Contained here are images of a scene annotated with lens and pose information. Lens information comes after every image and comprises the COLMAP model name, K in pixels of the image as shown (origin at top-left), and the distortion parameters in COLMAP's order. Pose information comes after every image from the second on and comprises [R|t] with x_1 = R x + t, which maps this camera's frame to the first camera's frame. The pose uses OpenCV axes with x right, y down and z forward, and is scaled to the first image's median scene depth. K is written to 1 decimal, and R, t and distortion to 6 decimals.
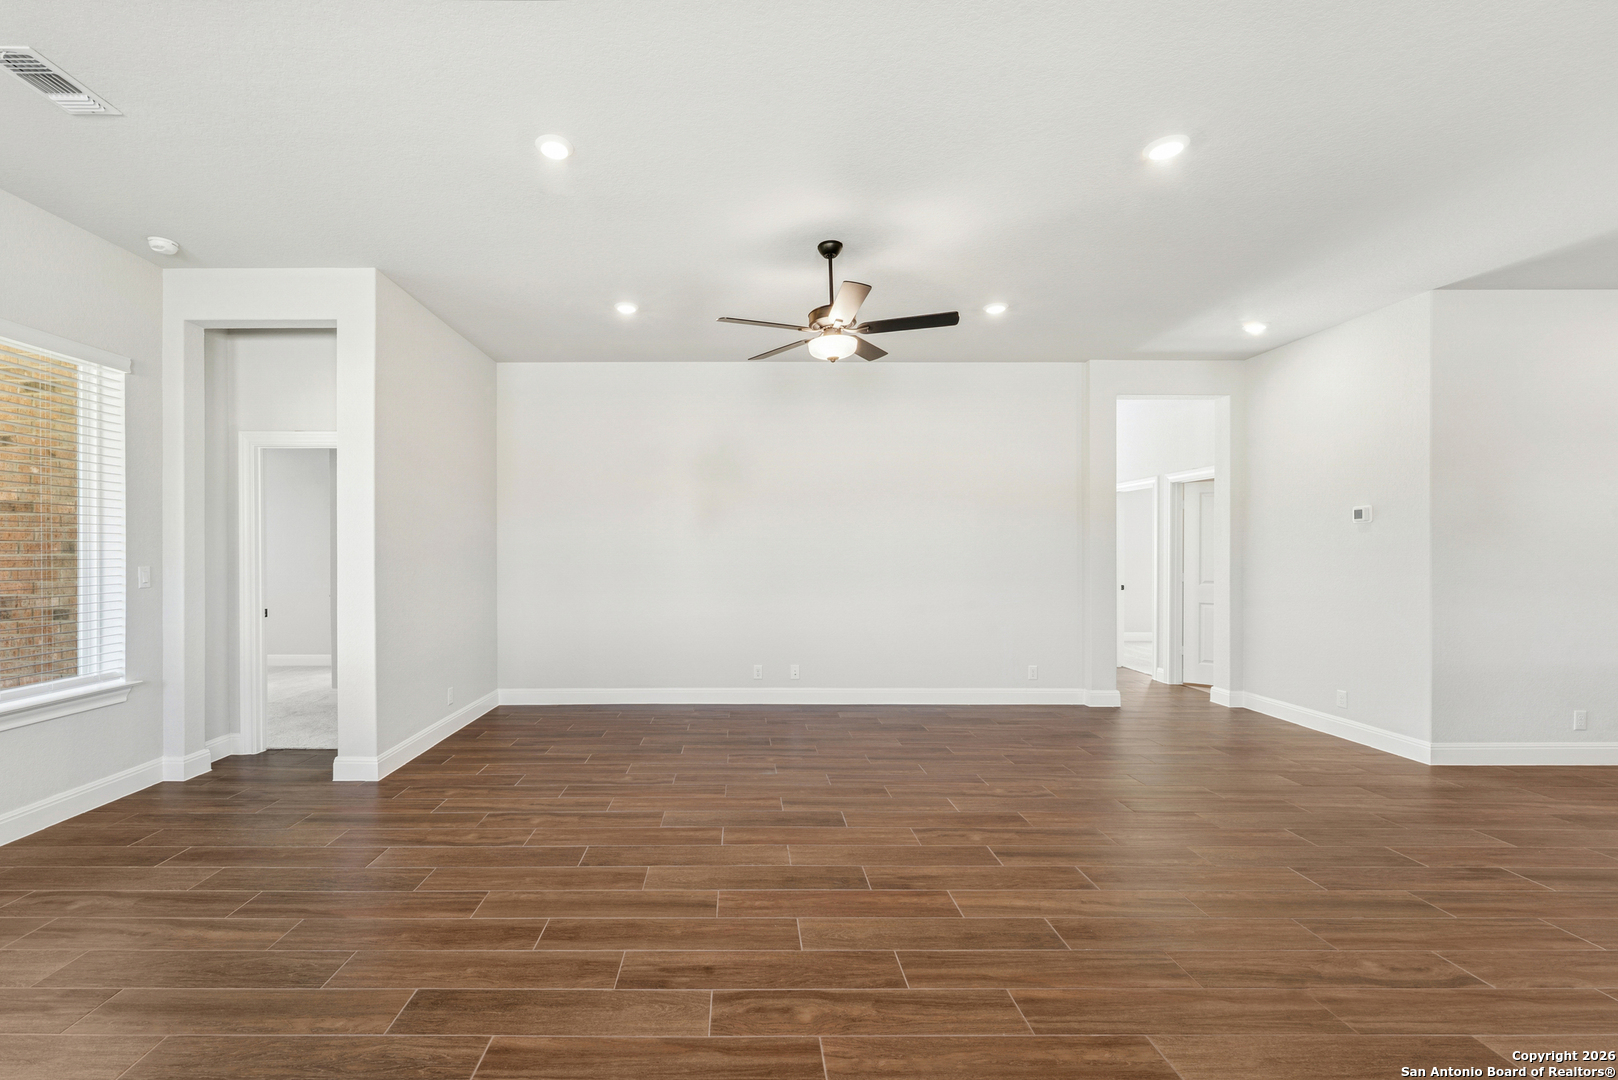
lens RADIAL K [[667.8, 0, 753.7], [0, 667.8, 565.2], [0, 0, 1]] dist [0.000476, -0.001236]
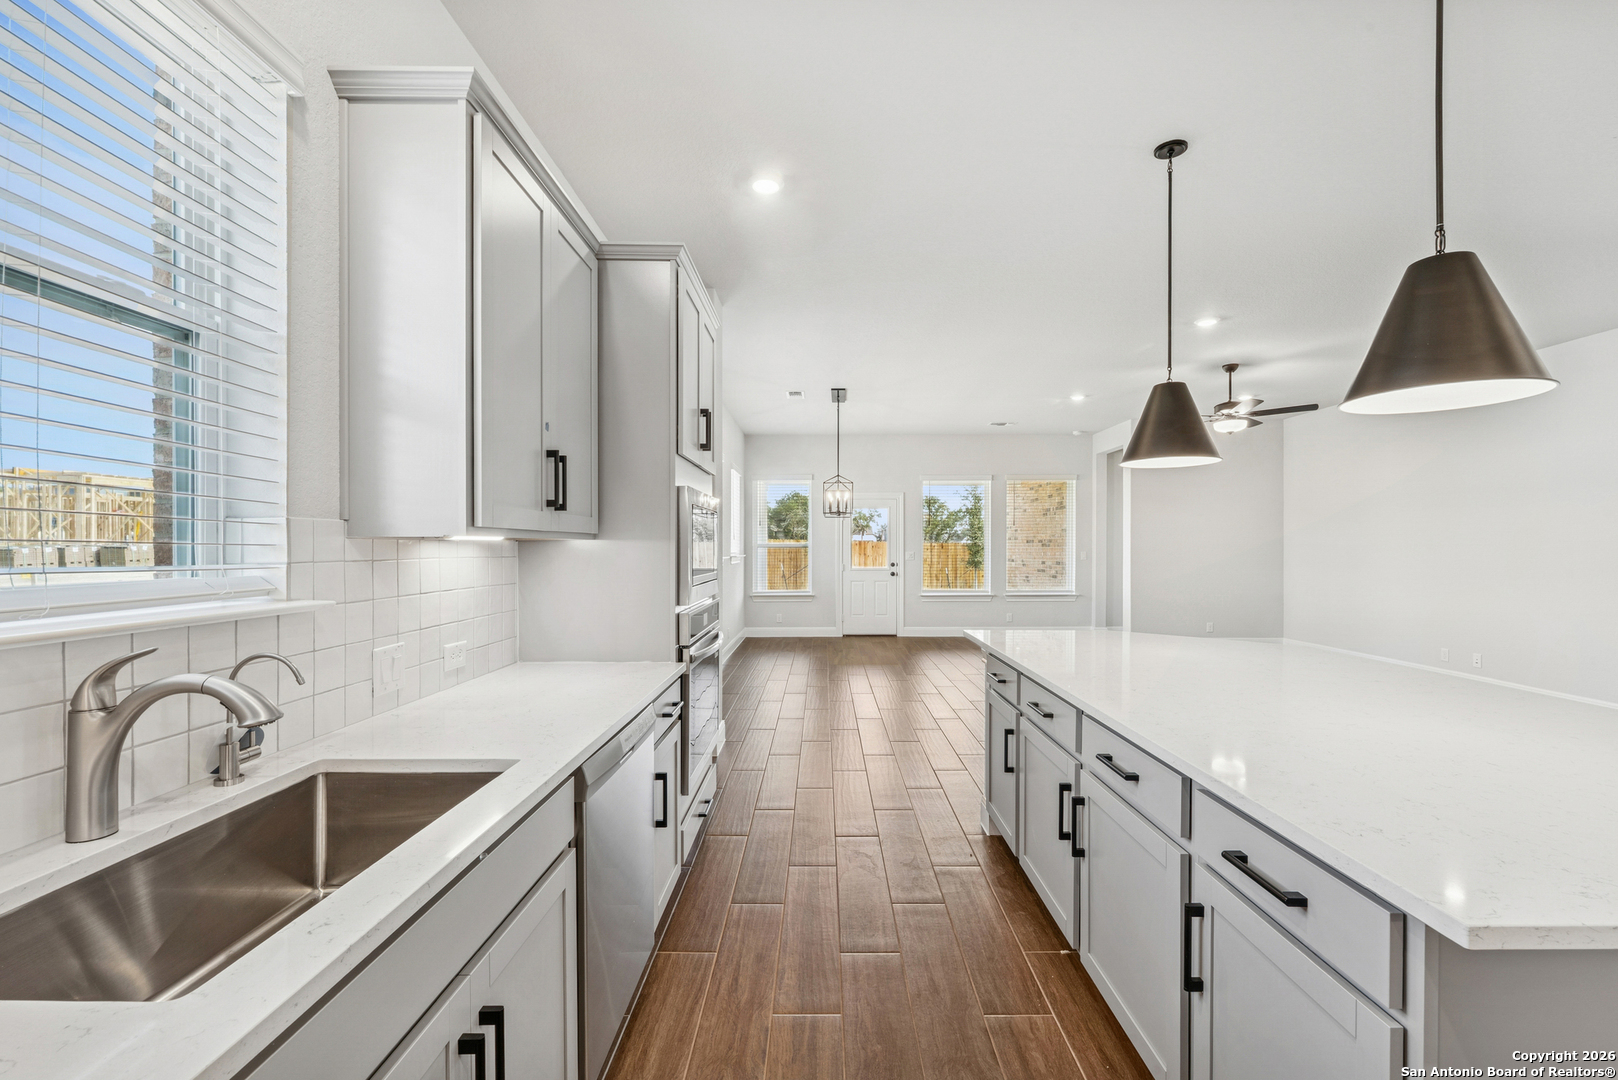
lens RADIAL K [[667.8, 0, 835.8], [0, 667.8, 543.9], [0, 0, 1]] dist [0.000476, -0.001236]
pose [[0.023736, -0.003909, -0.999711, 1.635048], [-0.019075, 0.999809, -0.004362, 0.002313], [0.999536, 0.019173, 0.023657, -0.040206]]
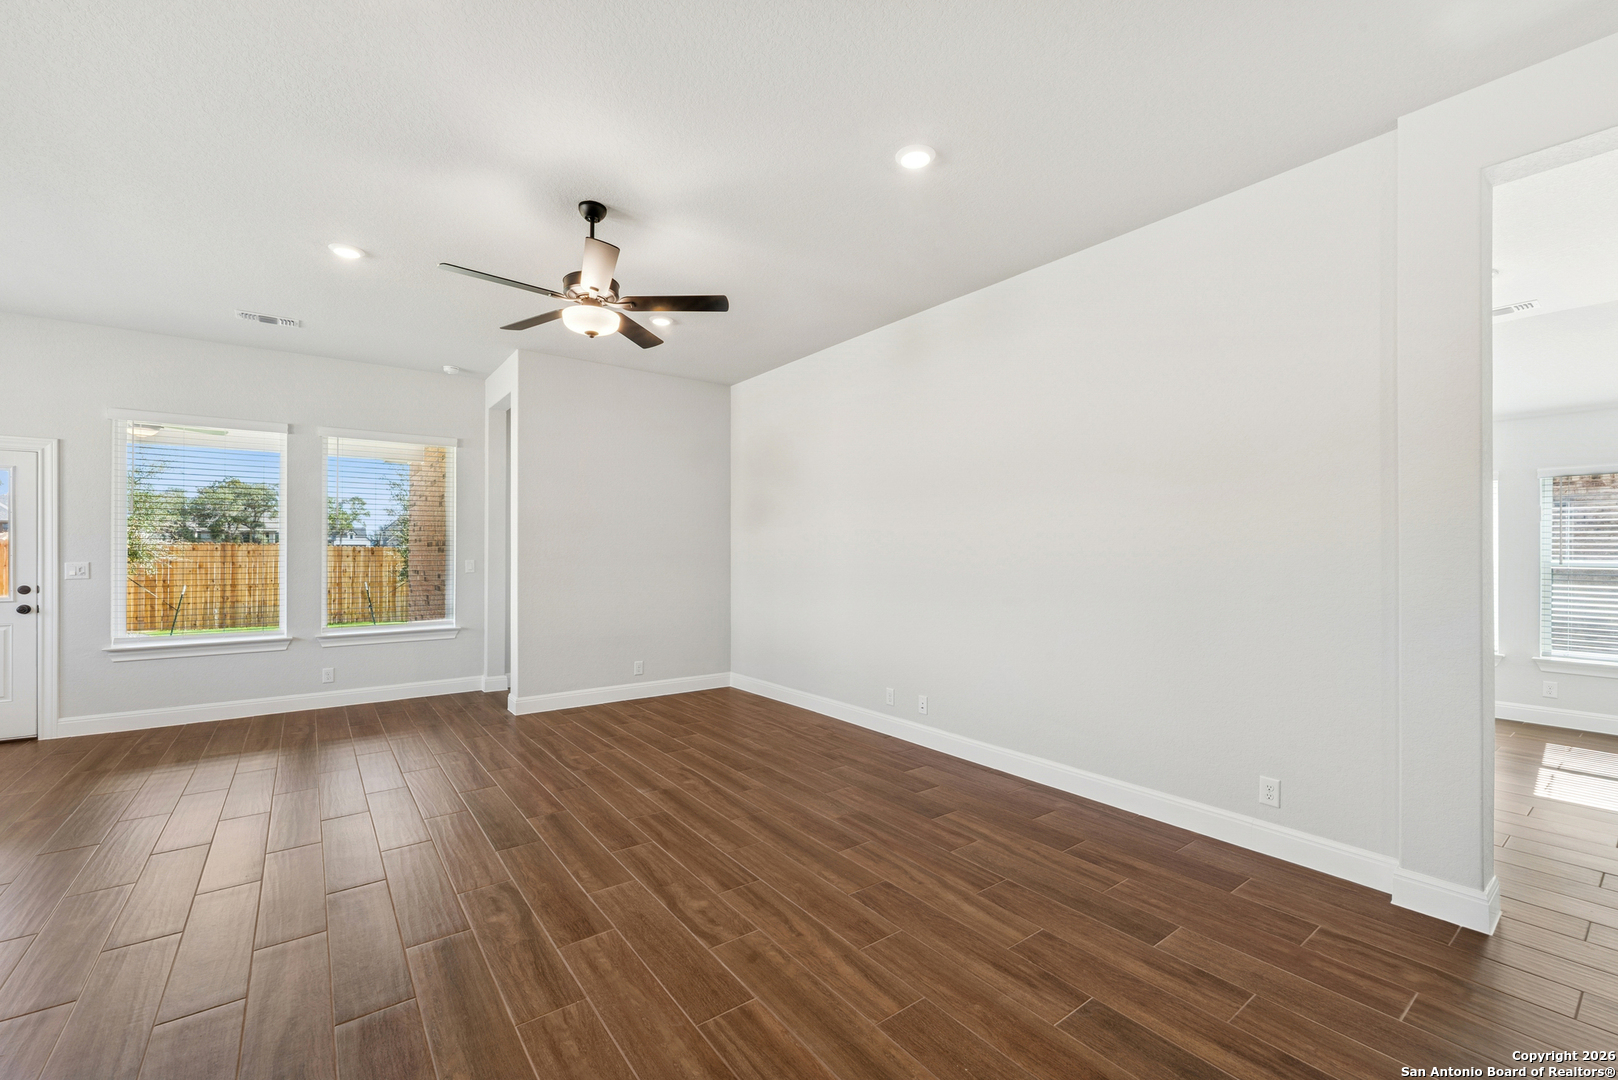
lens RADIAL K [[667.8, 0, 807.8], [0, 667.8, 554.2], [0, 0, 1]] dist [0.000476, -0.001236]
pose [[0.605197, 0.002424, -0.796072, 0.911284], [-0.015657, 0.999838, -0.008858, -0.009883], [0.795922, 0.017825, 0.605137, 0.634105]]
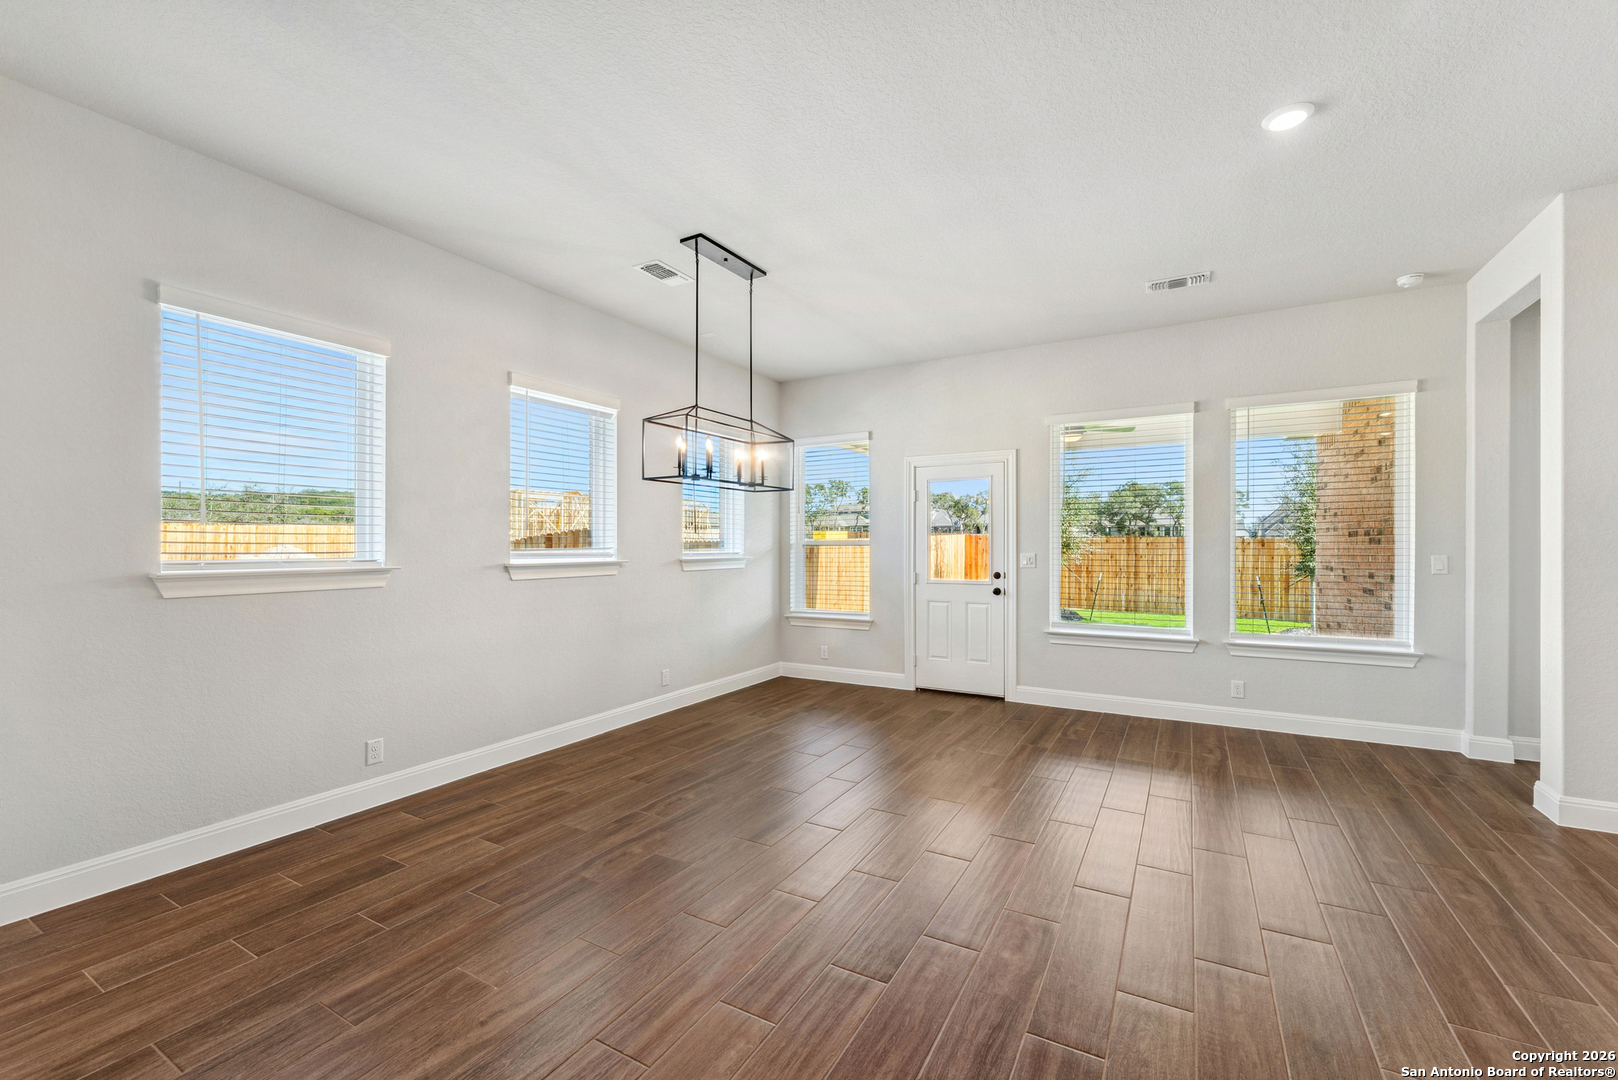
lens RADIAL K [[667.8, 0, 810.3], [0, 667.8, 543.7], [0, 0, 1]] dist [0.000476, -0.001236]
pose [[-0.488690, -0.000352, -0.872458, 0.582190], [-0.014660, 0.999862, 0.007808, -0.009985], [0.872335, 0.016606, -0.488627, 0.596337]]
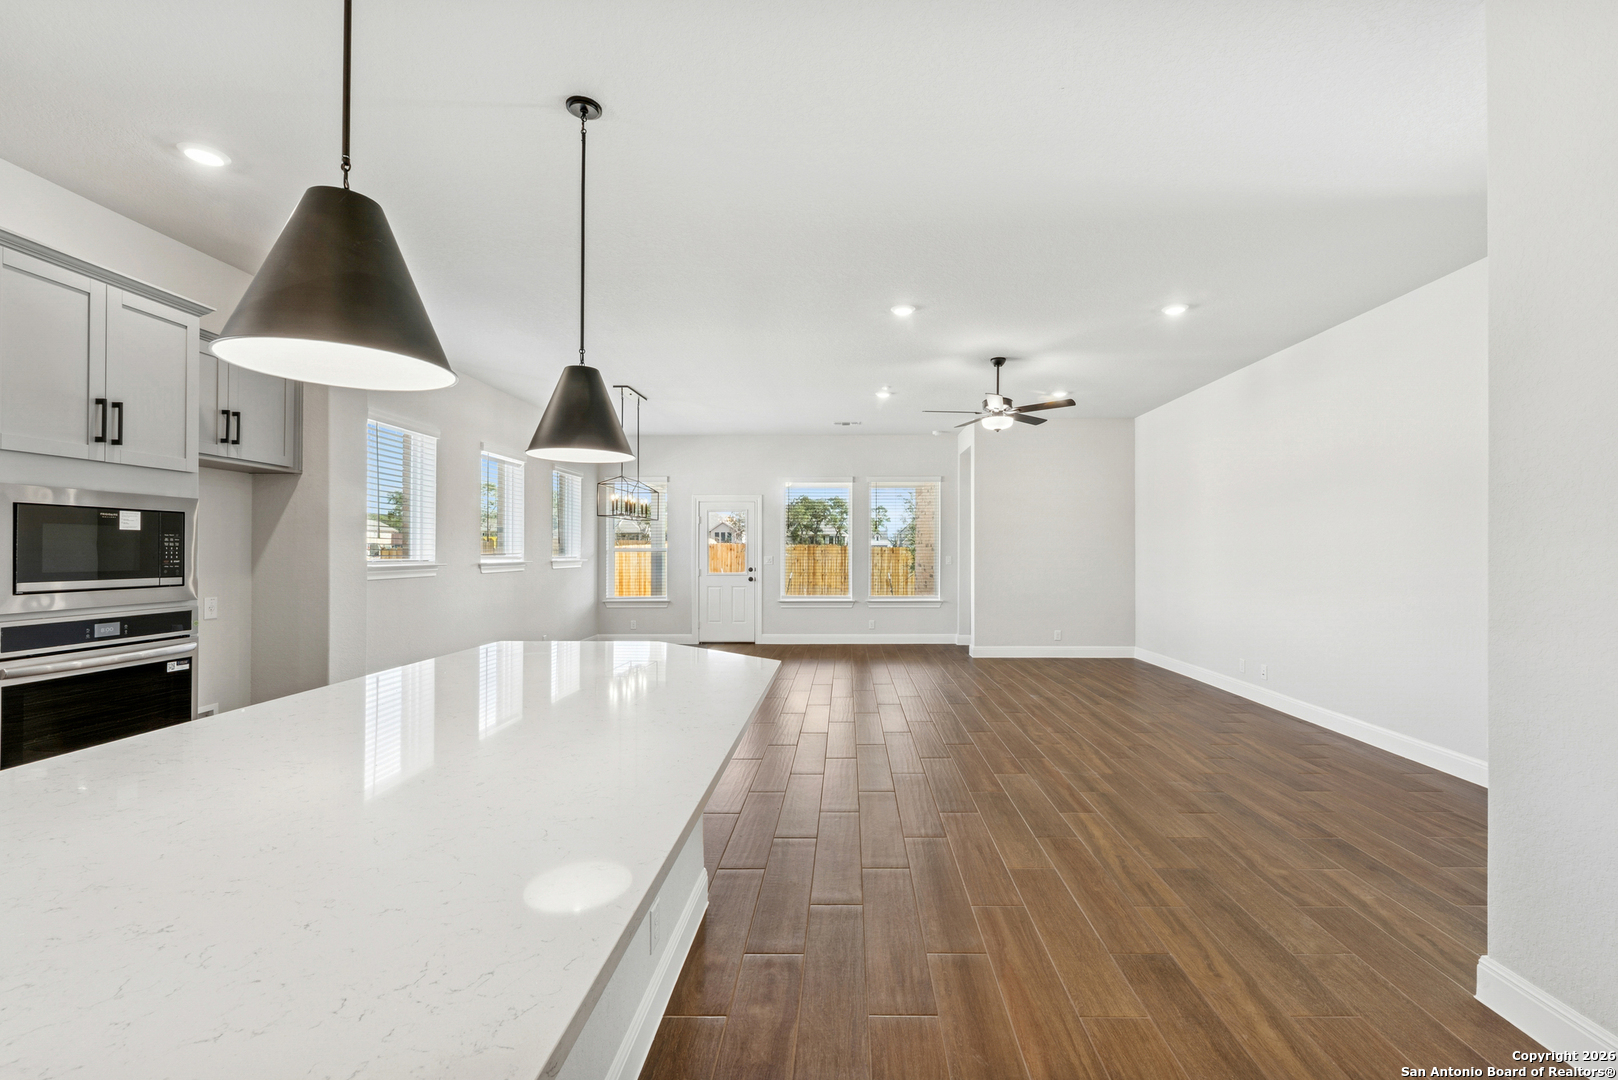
lens RADIAL K [[667.8, 0, 850.6], [0, 667.8, 540.7], [0, 0, 1]] dist [0.000476, -0.001236]
pose [[0.010529, -0.015463, -0.999825, 1.567452], [-0.018037, 0.999715, -0.015652, -0.008932], [0.999782, 0.018199, 0.010247, 0.578717]]
